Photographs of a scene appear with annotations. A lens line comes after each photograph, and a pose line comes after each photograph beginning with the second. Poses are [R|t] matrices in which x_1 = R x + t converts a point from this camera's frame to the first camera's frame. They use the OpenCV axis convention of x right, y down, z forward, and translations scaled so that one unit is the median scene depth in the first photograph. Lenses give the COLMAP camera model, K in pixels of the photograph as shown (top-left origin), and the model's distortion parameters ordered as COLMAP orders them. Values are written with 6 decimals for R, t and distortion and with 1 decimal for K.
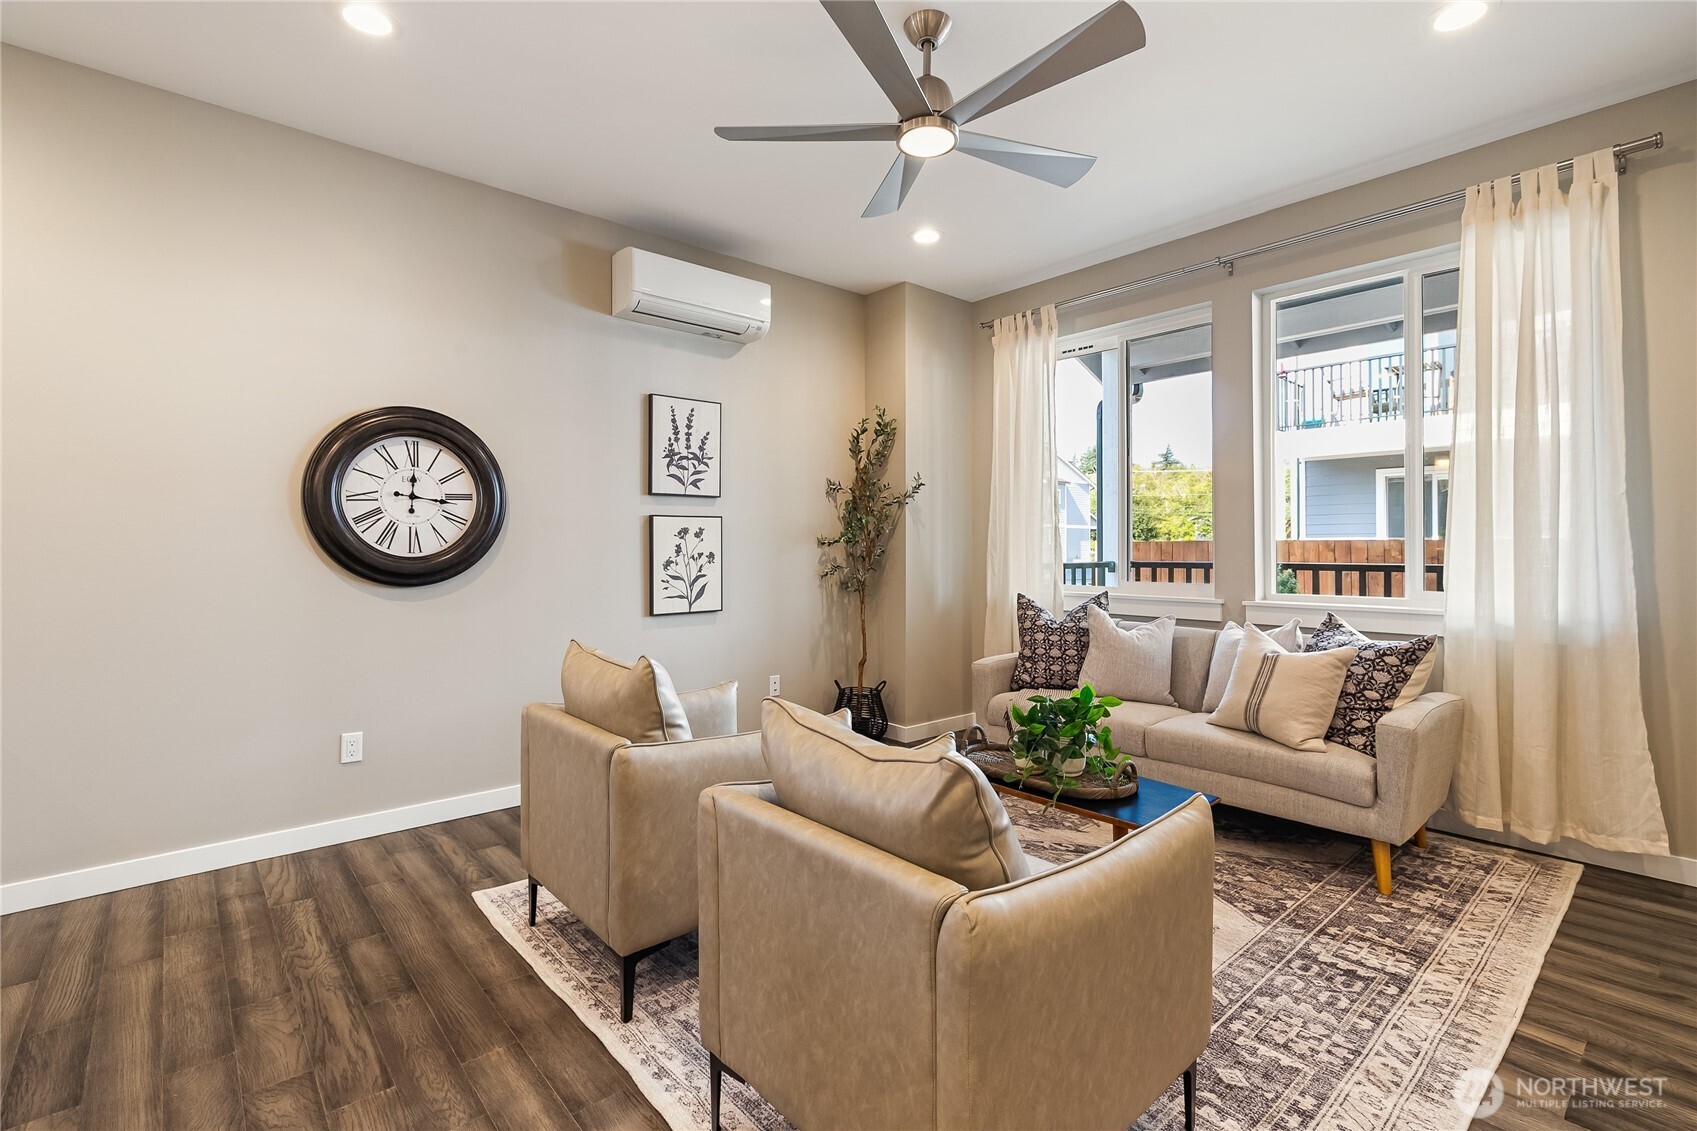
lens RADIAL K [[787.1, 0, 859.9], [0, 787.1, 542.6], [0, 0, 1]] dist [0.000558, -0.000472]
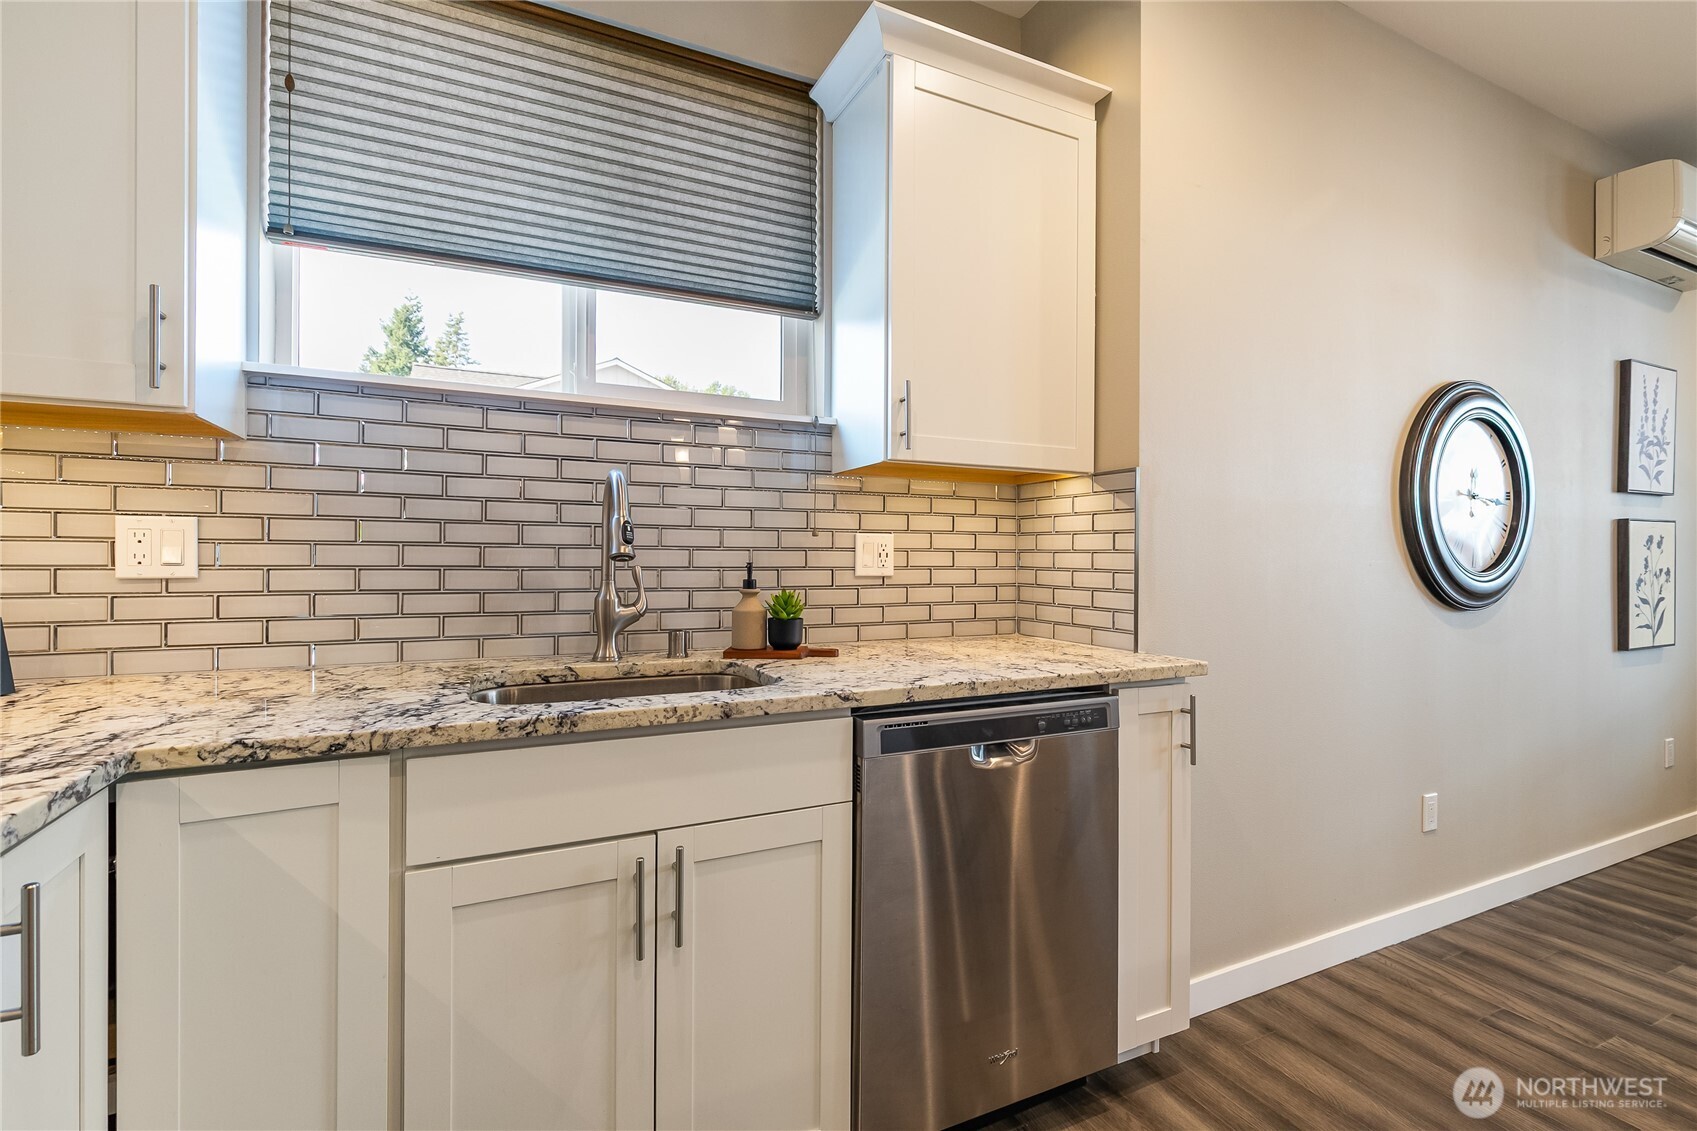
lens RADIAL K [[769.9, 0, 846.0], [0, 769.9, 556.8], [0, 0, 1]] dist [-0.000001, -0.000778]
pose [[0.959384, 0.007607, -0.282001, -0.776851], [-0.005710, 0.999955, 0.007547, 0.000574], [0.282046, -0.005631, 0.959384, 0.071332]]
